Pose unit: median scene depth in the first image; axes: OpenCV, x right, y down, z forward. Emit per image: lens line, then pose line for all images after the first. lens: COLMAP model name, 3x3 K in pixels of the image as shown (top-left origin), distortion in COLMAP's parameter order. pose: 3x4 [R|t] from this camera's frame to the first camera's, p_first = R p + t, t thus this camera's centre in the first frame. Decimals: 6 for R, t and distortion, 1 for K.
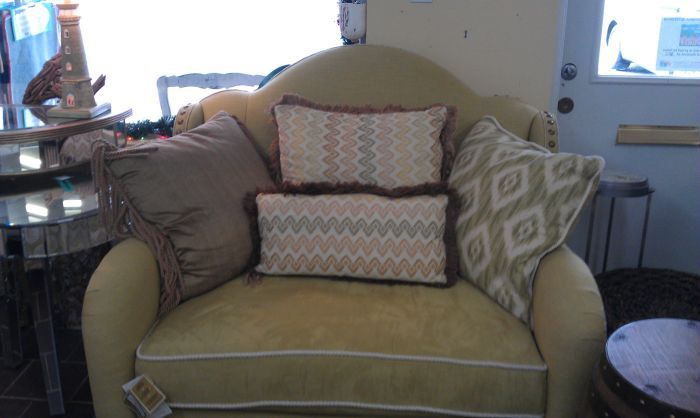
lens RADIAL K [[778.0, 0, 349.9], [0, 778.0, 209.3], [0, 0, 1]] dist [0.003518, 0.000000]
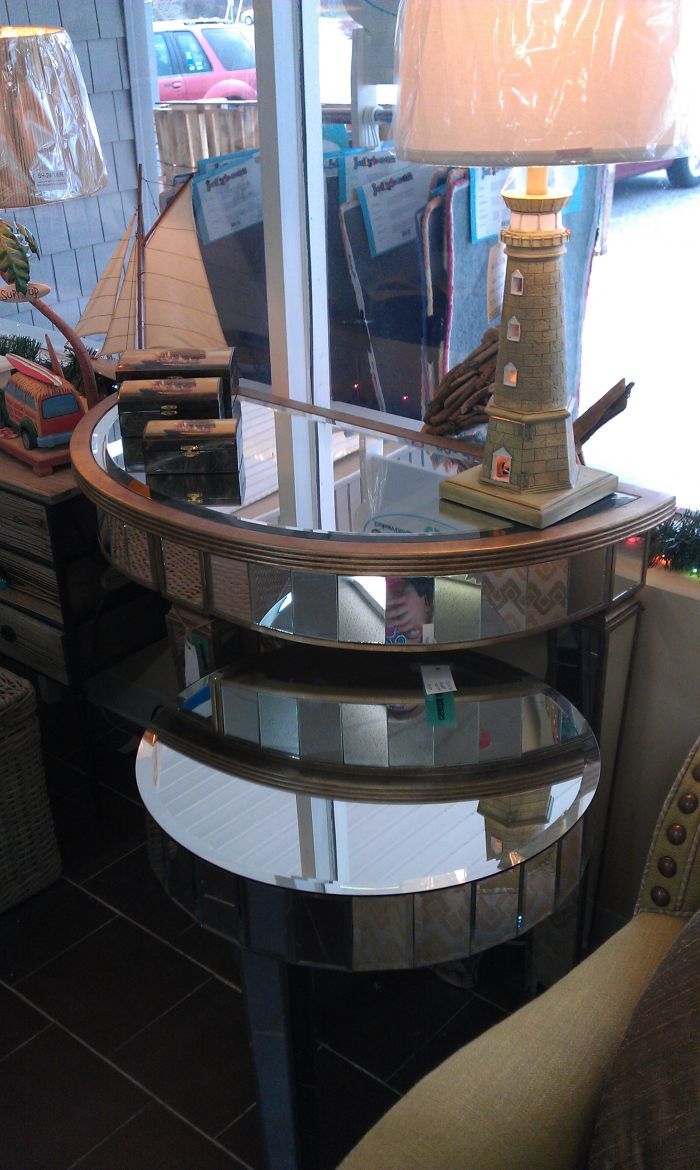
lens RADIAL K [[1300.4, 0, 350.2], [0, 1300.4, 584.2], [0, 0, 1]] dist [0.003518, 0.000000]
pose [[0.812235, 0.232650, -0.534929, -0.080853], [-0.169561, 0.971592, 0.165101, -0.168816], [0.558143, -0.043398, 0.828609, 0.450526]]
